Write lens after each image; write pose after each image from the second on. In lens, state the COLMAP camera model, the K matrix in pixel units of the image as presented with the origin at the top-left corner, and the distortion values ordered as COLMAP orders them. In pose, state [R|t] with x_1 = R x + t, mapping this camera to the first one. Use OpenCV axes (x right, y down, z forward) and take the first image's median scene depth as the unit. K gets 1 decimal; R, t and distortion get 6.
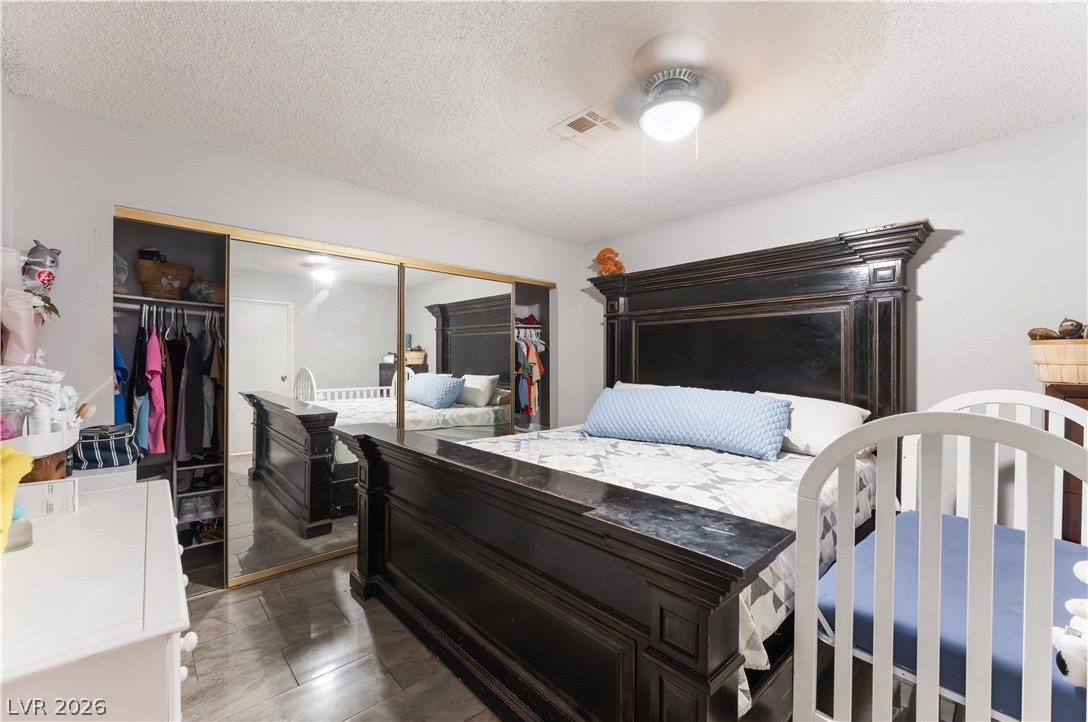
lens RADIAL K [[438.6, 0, 544.0], [0, 438.6, 361.0], [0, 0, 1]] dist [-0.000091, 0.000191]
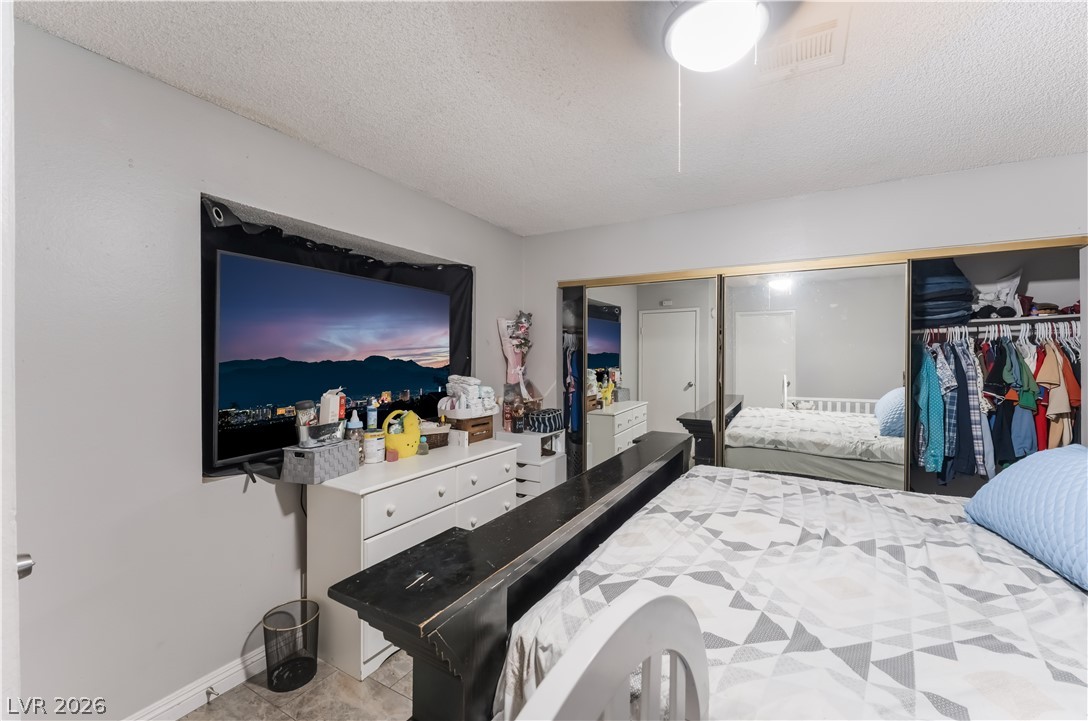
lens RADIAL K [[446.8, 0, 563.4], [0, 446.8, 361.4], [0, 0, 1]] dist [-0.002211, -0.000145]
pose [[0.321159, 0.008164, -0.946990, 0.341863], [-0.003821, 0.999966, 0.007324, -0.026981], [0.947018, 0.001266, 0.321179, 0.232869]]
